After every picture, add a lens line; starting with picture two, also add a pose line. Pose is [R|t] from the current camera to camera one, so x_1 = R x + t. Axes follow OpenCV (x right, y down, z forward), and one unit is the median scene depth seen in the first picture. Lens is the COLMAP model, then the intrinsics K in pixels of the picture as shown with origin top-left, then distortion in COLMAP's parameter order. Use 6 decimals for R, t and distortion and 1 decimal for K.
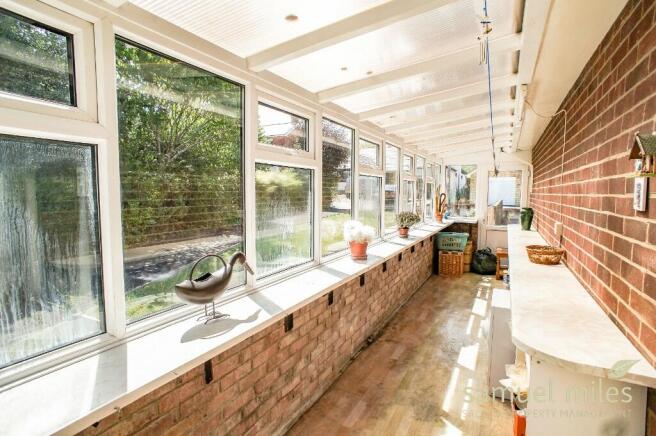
lens RADIAL K [[363.7, 0, 328.7], [0, 363.7, 220.1], [0, 0, 1]] dist [-0.069710, 0.050650]
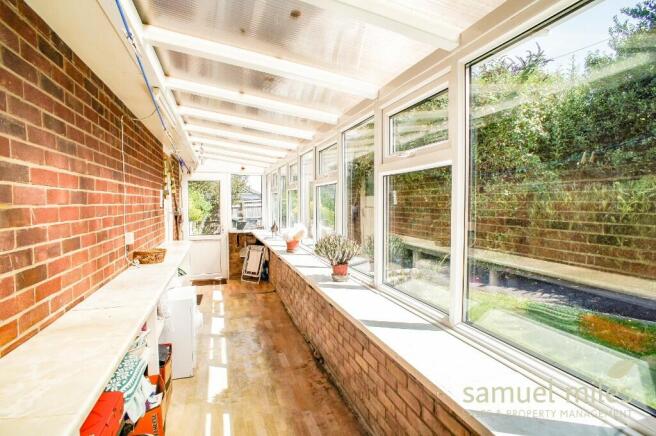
lens RADIAL K [[363.7, 0, 328.7], [0, 363.7, 220.1], [0, 0, 1]] dist [-0.069710, 0.050650]
pose [[-0.728047, 0.024634, -0.685085, 0.763242], [-0.056475, 0.993802, 0.095751, -0.123085], [0.683197, 0.108401, -0.722143, 1.726448]]
